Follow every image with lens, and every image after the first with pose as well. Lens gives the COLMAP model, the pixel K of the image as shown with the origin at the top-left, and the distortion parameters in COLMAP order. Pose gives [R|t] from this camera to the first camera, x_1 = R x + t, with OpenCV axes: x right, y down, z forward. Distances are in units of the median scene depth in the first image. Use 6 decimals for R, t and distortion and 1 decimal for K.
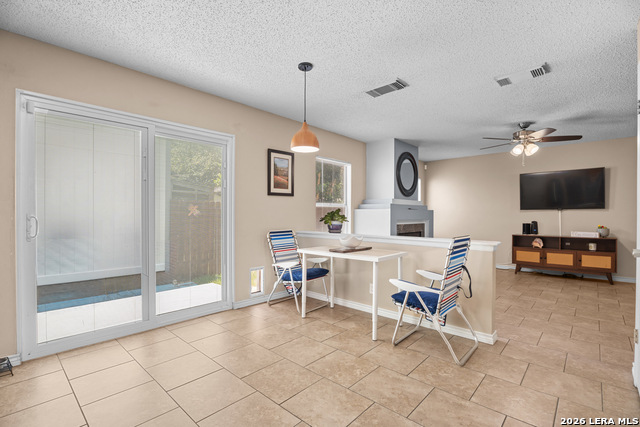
lens RADIAL K [[299.1, 0, 320.0], [0, 299.1, 213.5], [0, 0, 1]] dist [-0.000896, -0.000131]
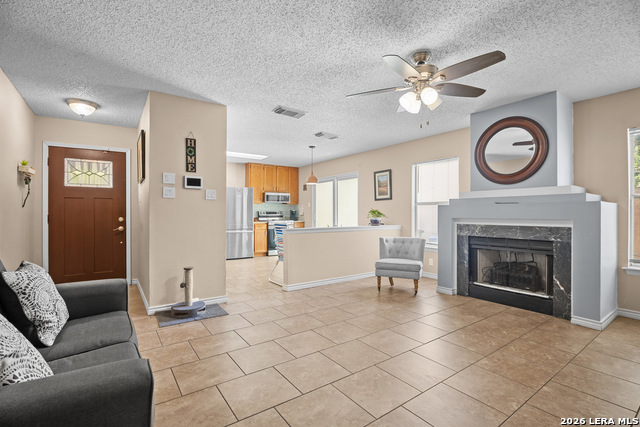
lens RADIAL K [[294.6, 0, 314.0], [0, 294.6, 211.5], [0, 0, 1]] dist [-0.012813, -0.000381]
pose [[-0.217153, -0.012993, -0.976051, 1.118181], [0.002393, 0.999901, -0.013843, 0.013047], [0.976135, -0.005342, -0.217101, 0.796322]]
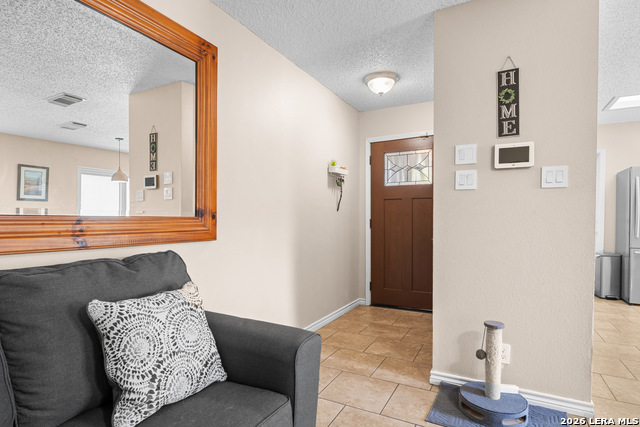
lens RADIAL K [[341.2, 0, 317.0], [0, 341.2, 224.9], [0, 0, 1]] dist [-0.011181, -0.000027]
pose [[-0.970171, -0.000224, -0.242420, 0.830165], [-0.004414, 0.999850, 0.016745, 0.010975], [0.242380, 0.017315, -0.970027, 0.706365]]
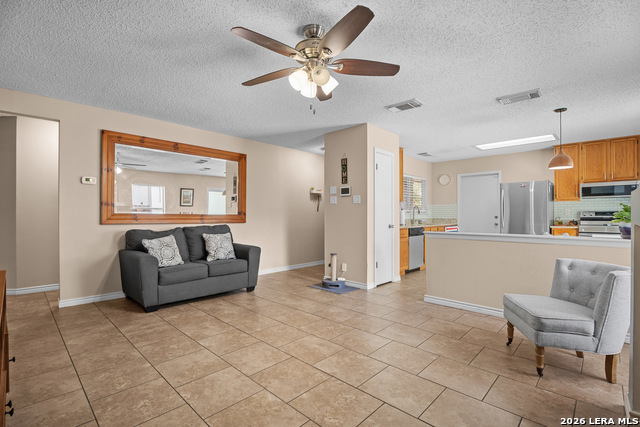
lens RADIAL K [[299.1, 0, 317.2], [0, 299.1, 214.7], [0, 0, 1]] dist [-0.015377, 0.000119]
pose [[-0.999644, -0.005562, 0.026077, 0.570200], [-0.005689, 0.999972, -0.004802, 0.012721], [-0.026050, -0.004949, -0.999648, 1.306168]]
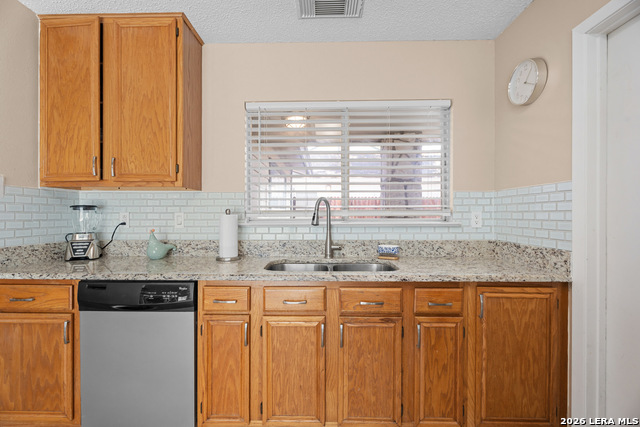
lens RADIAL K [[287.0, 0, 320.0], [0, 287.0, 213.5], [0, 0, 1]] dist [0.001333, 0.000431]
pose [[-0.665523, -0.003890, 0.746367, -0.121607], [-0.007097, 0.999974, -0.001116, -0.013766], [-0.746344, -0.006039, -0.665533, 0.202220]]
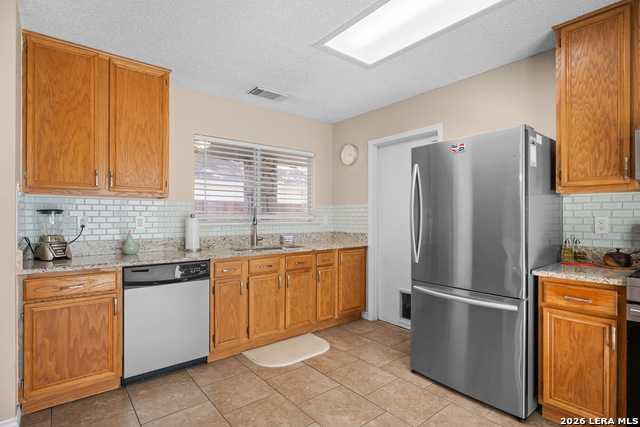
lens RADIAL K [[319.6, 0, 320.0], [0, 319.6, 213.5], [0, 0, 1]] dist [-0.001049, -0.000117]
pose [[-0.990454, -0.006627, 0.137685, -0.066506], [-0.008436, 0.999885, -0.012563, -0.014754], [-0.137586, -0.013605, -0.990396, 0.593119]]
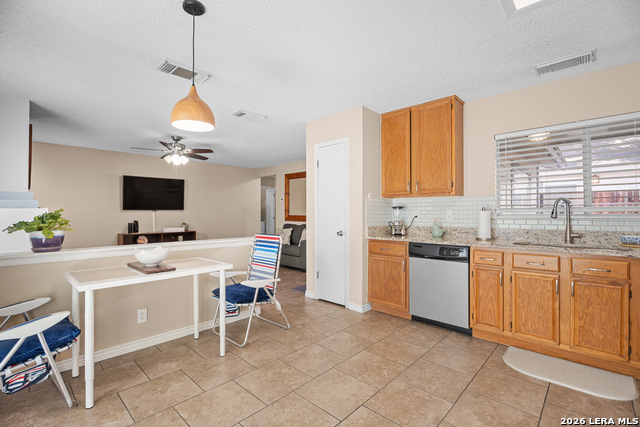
lens RADIAL K [[294.6, 0, 314.0], [0, 294.6, 211.5], [0, 0, 1]] dist [-0.012813, -0.000381]
pose [[0.030431, 0.002840, 0.999533, -0.378875], [-0.003735, 0.999989, -0.002728, -0.007800], [-0.999530, -0.003650, 0.030442, 0.376093]]
